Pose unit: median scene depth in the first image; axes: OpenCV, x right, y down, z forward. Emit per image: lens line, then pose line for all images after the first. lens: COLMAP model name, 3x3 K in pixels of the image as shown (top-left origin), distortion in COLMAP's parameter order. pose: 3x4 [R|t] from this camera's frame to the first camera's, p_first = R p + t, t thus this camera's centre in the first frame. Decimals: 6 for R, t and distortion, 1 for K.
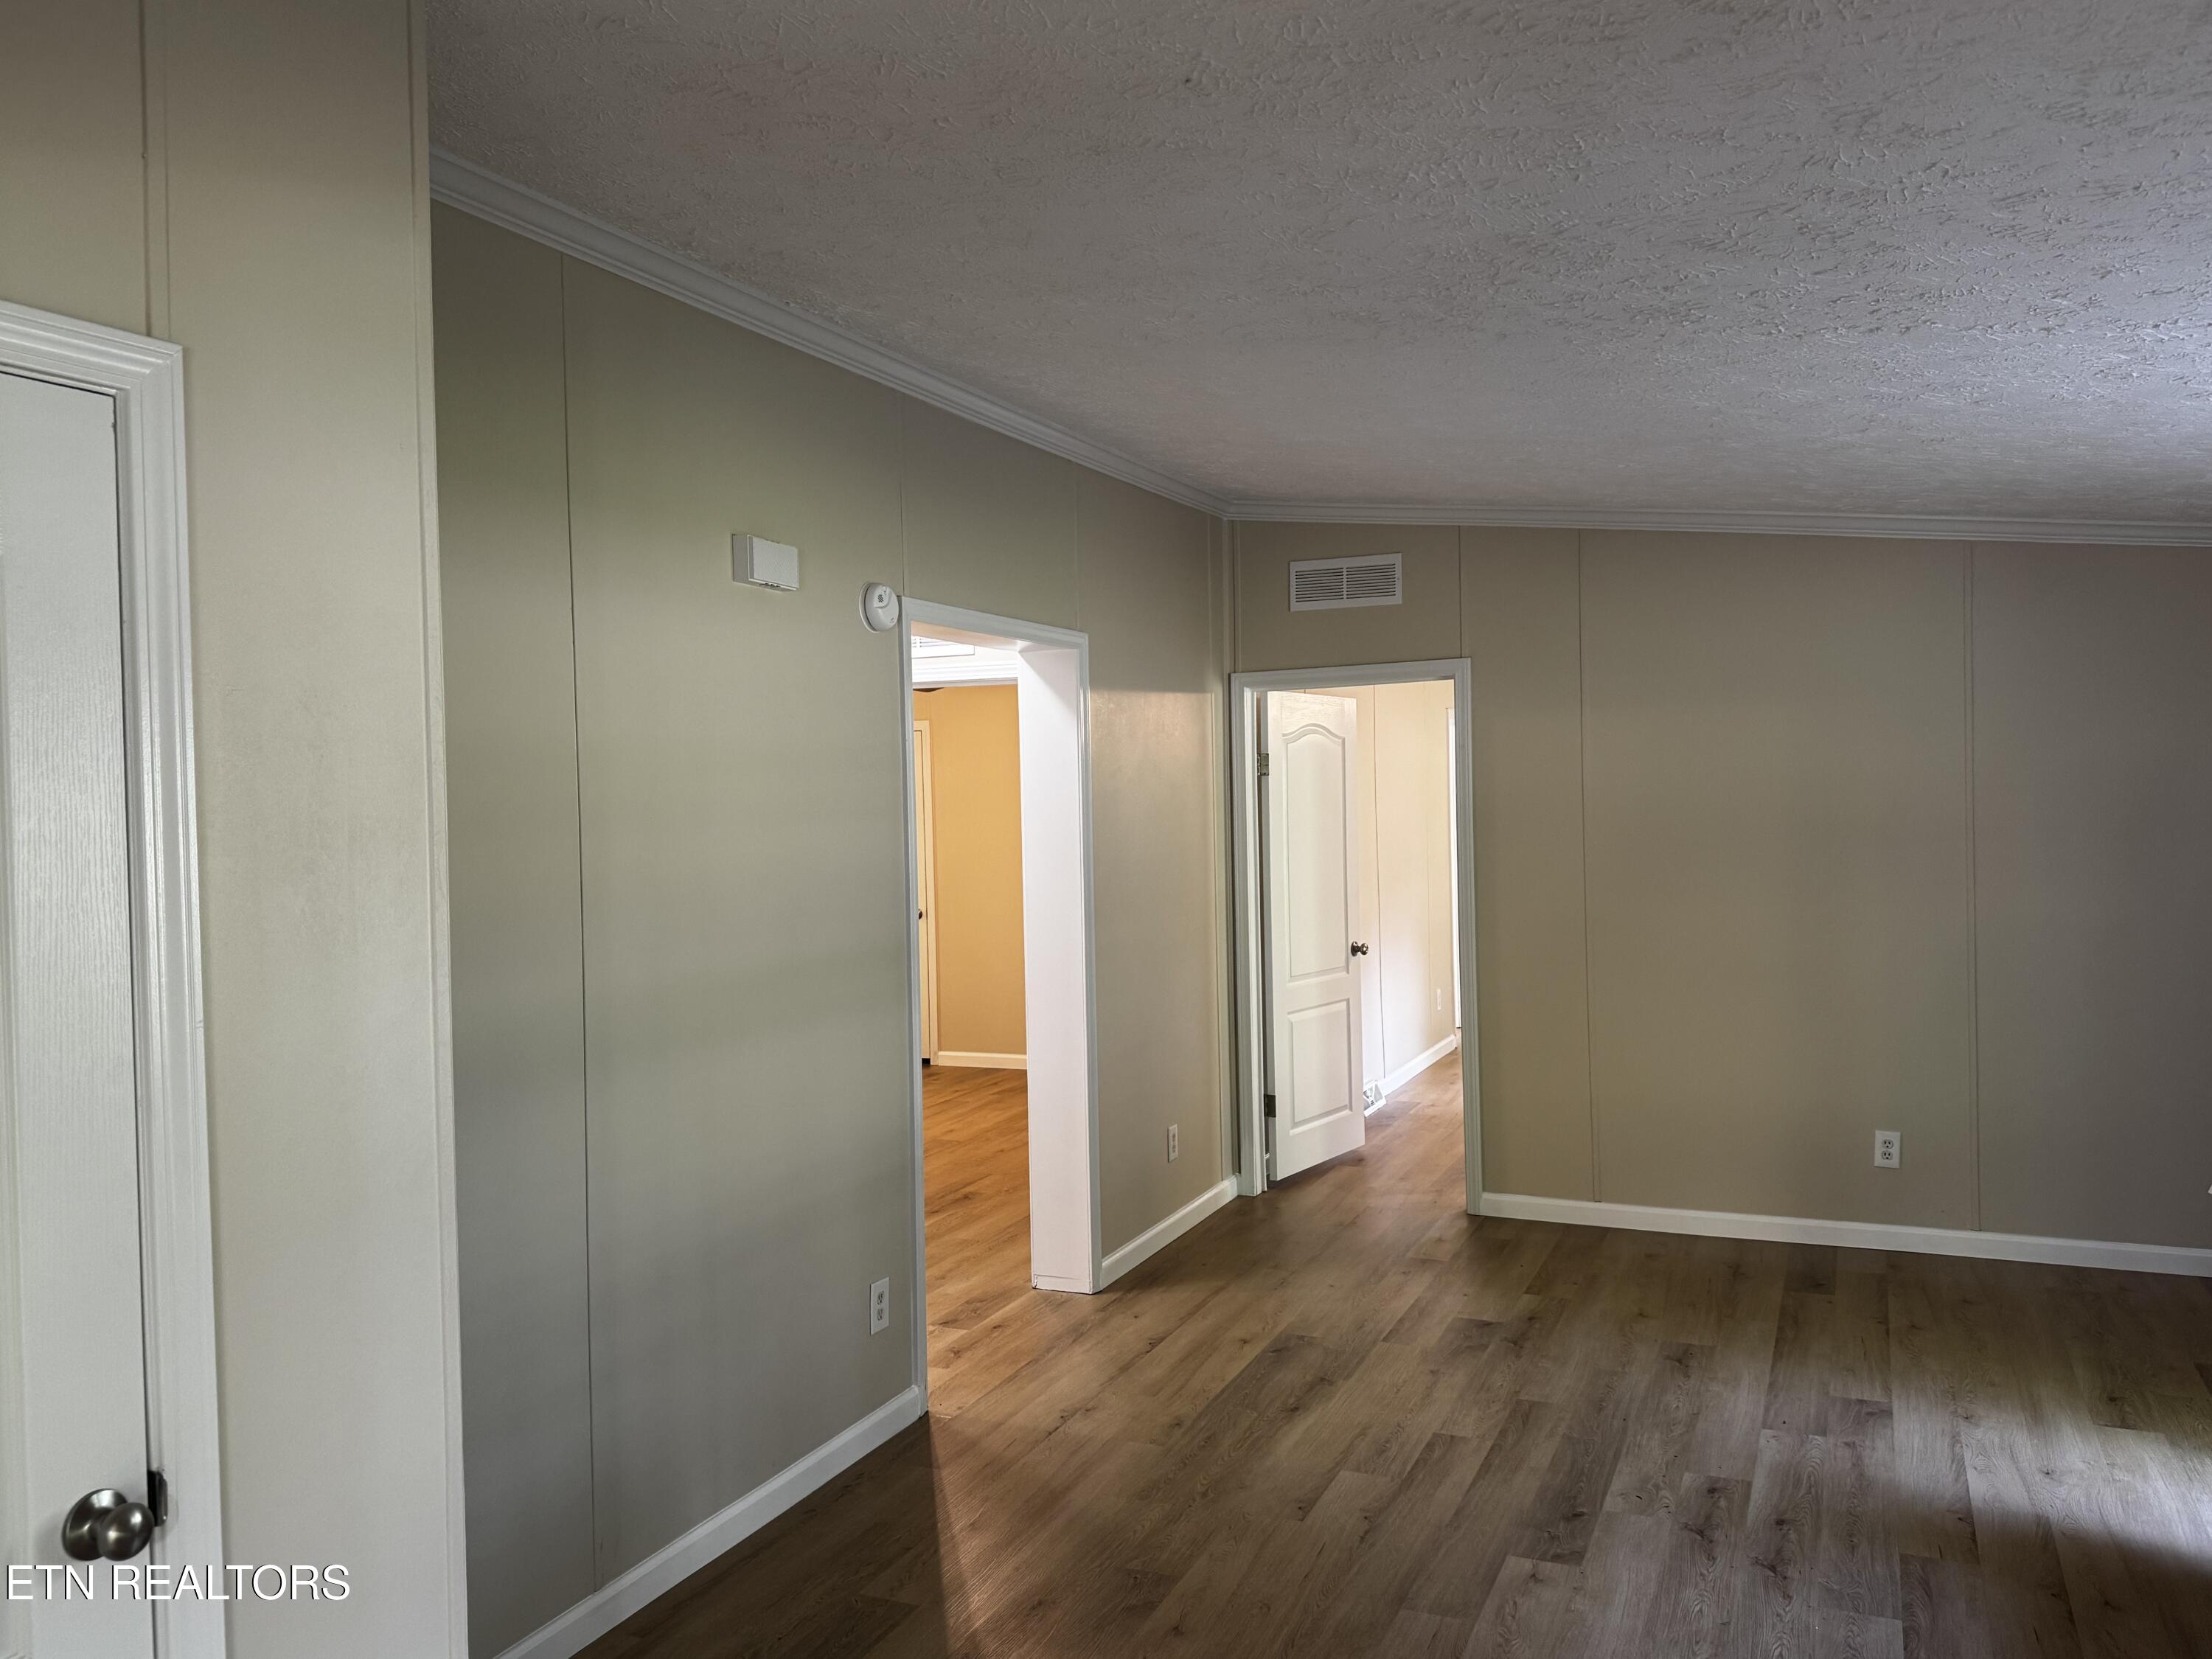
lens RADIAL K [[1647.6, 0, 1105.6], [0, 1647.6, 823.3], [0, 0, 1]] dist [0.102608, -0.001084]
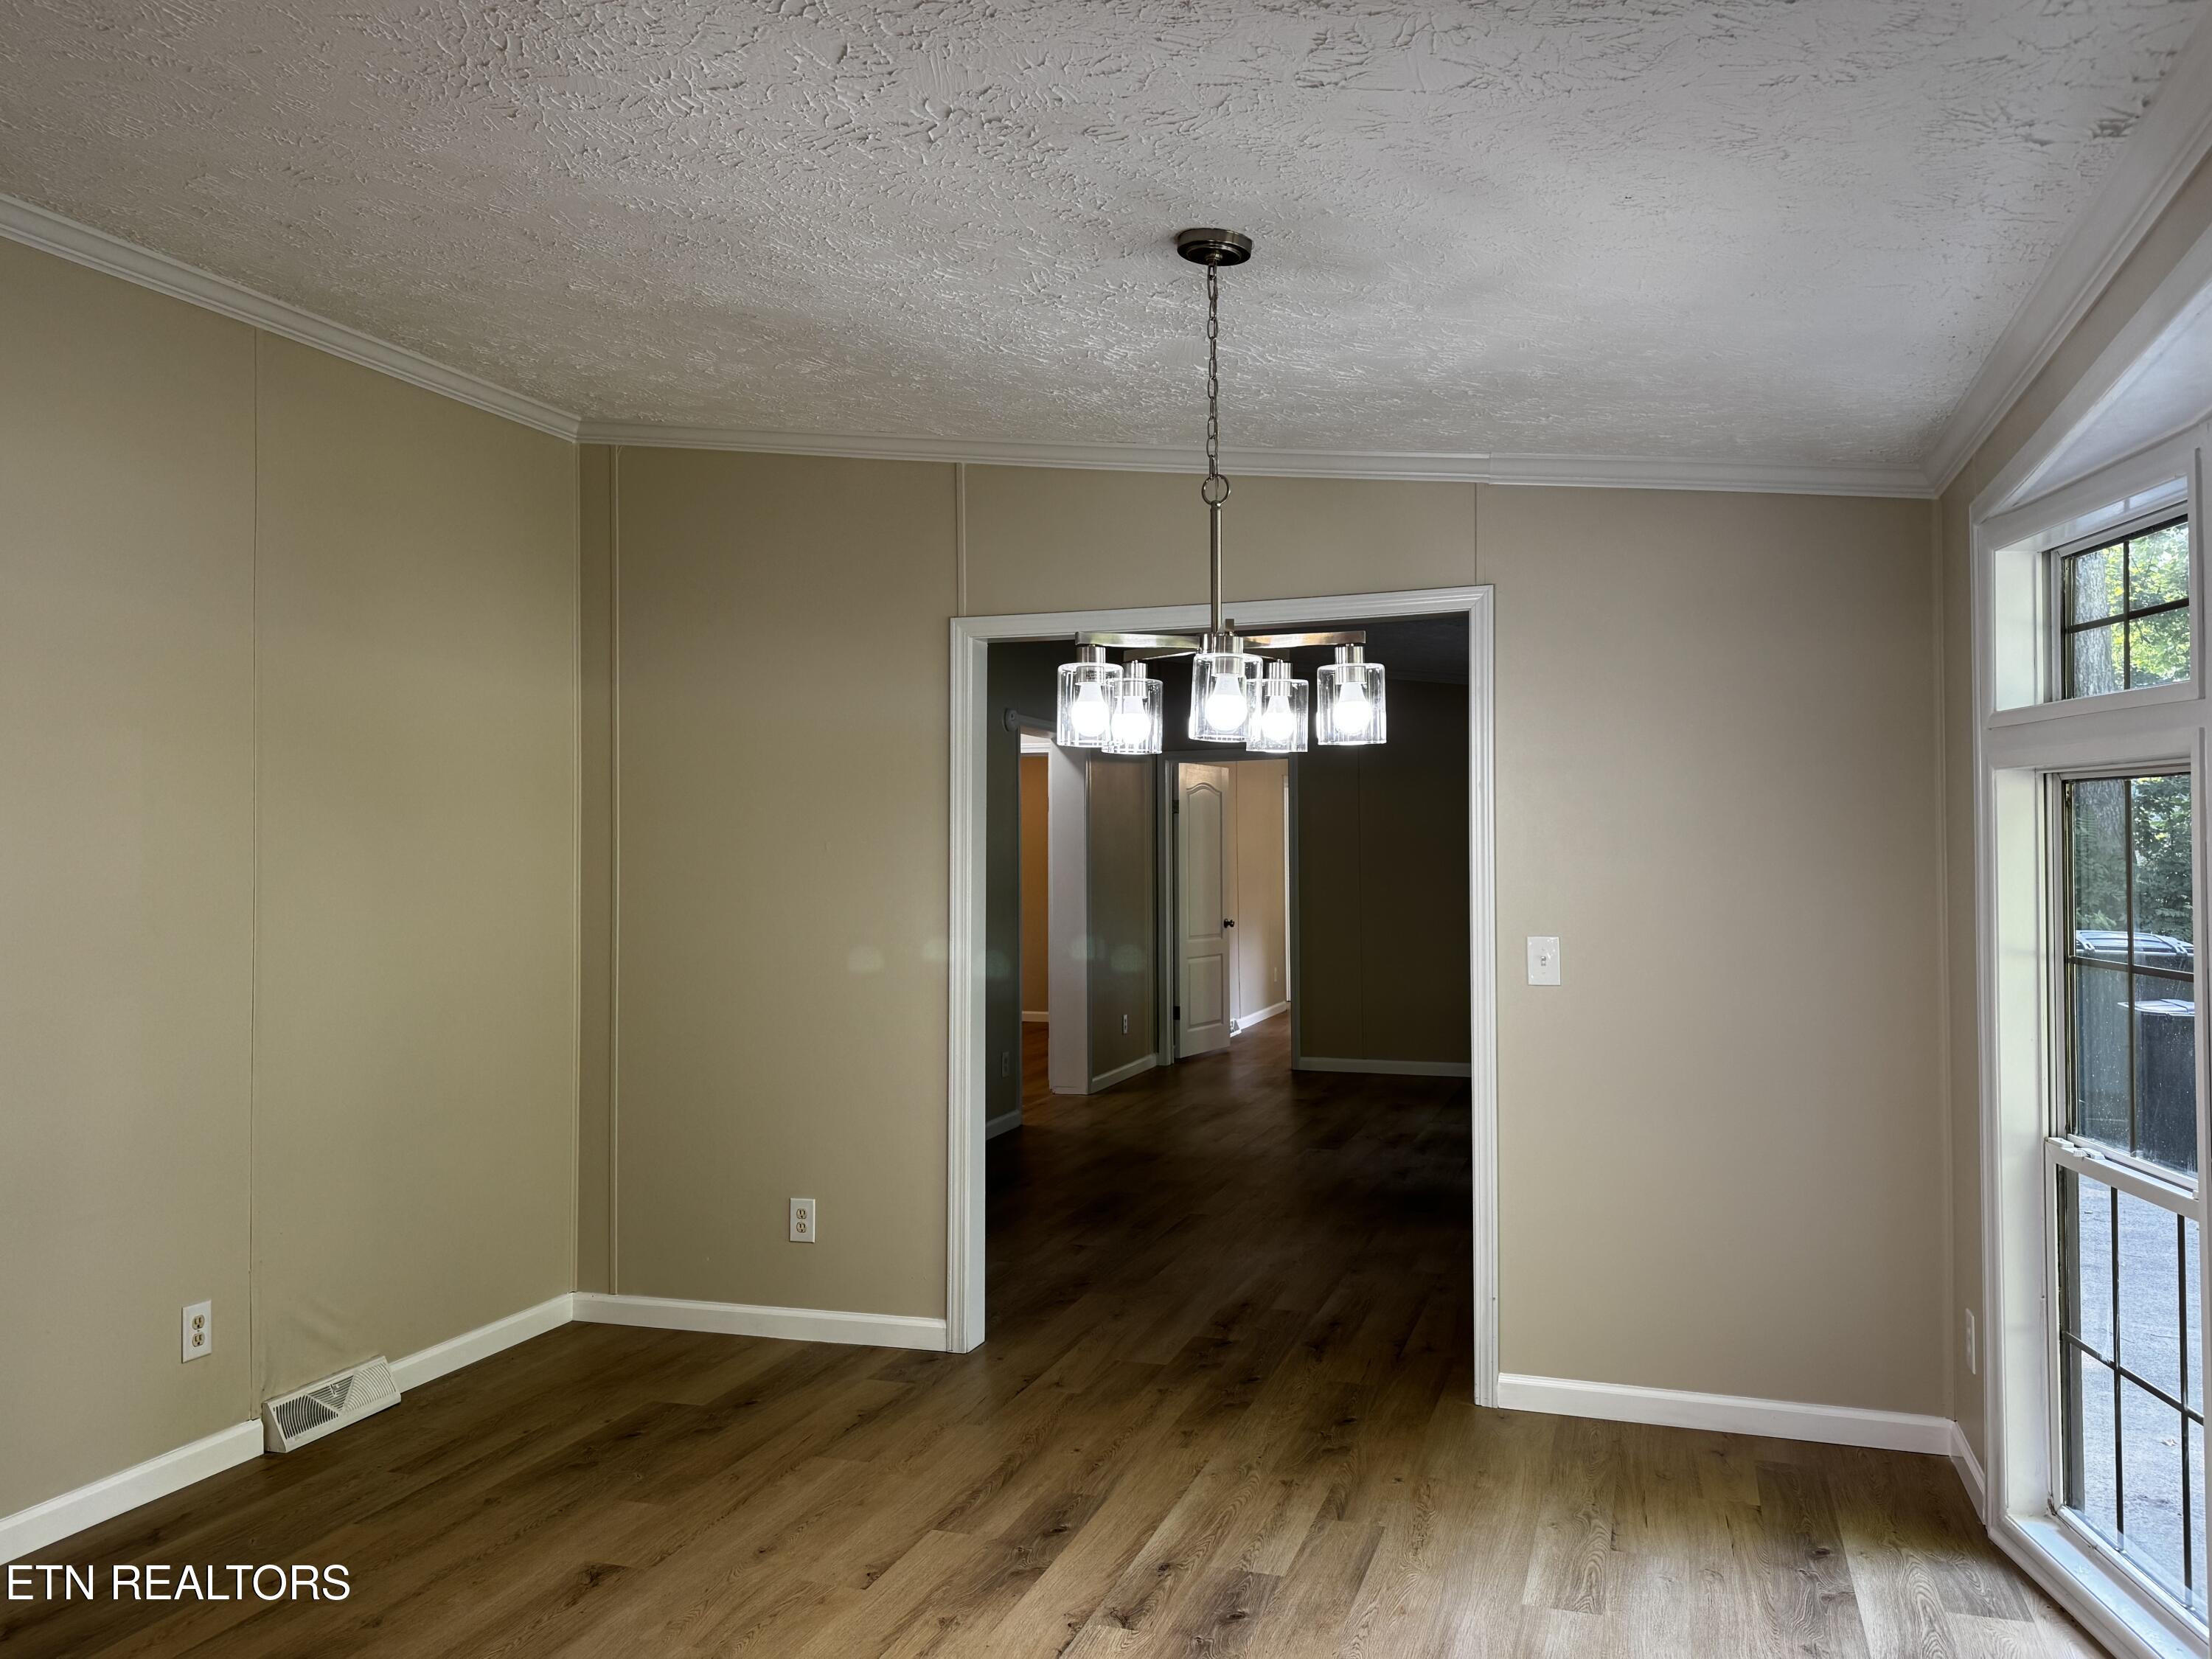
lens RADIAL K [[1647.6, 0, 1107.1], [0, 1647.6, 836.1], [0, 0, 1]] dist [0.102608, -0.001084]
pose [[0.995026, 0.016270, 0.098283, -0.135037], [-0.013372, 0.999458, -0.030074, 0.044568], [-0.098719, 0.028610, 0.994704, -0.642302]]
